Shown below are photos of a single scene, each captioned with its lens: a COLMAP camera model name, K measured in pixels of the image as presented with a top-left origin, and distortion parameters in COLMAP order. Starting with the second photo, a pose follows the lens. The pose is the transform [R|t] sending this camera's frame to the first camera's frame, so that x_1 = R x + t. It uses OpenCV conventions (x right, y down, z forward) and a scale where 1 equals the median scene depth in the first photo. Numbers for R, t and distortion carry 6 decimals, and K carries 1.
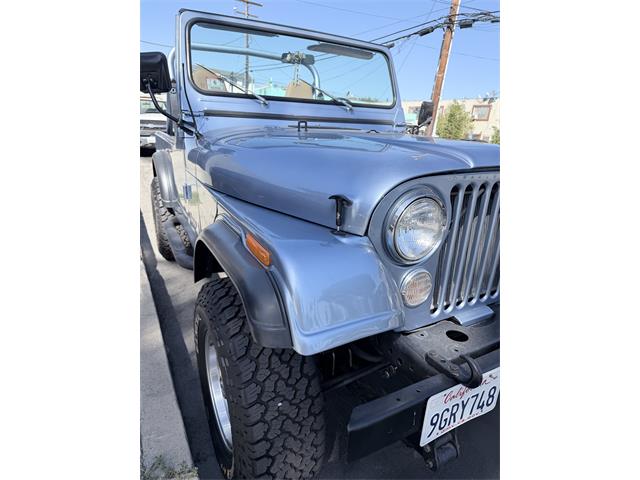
lens RADIAL K [[318.8, 0, 320.0], [0, 318.8, 240.0], [0, 0, 1]] dist [-0.001537, -0.000345]
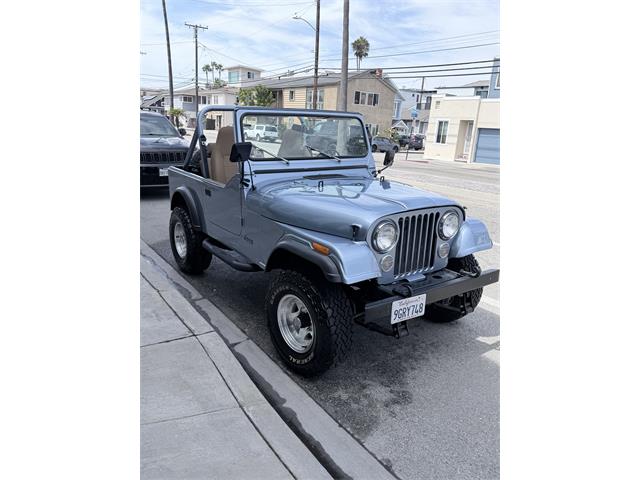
lens RADIAL K [[318.8, 0, 320.0], [0, 318.8, 240.0], [0, 0, 1]] dist [-0.001537, -0.000345]
pose [[0.995301, -0.039905, 0.088229, -0.389868], [0.043739, 0.998162, -0.041958, 0.063677], [-0.086392, 0.045620, 0.995216, -1.320573]]
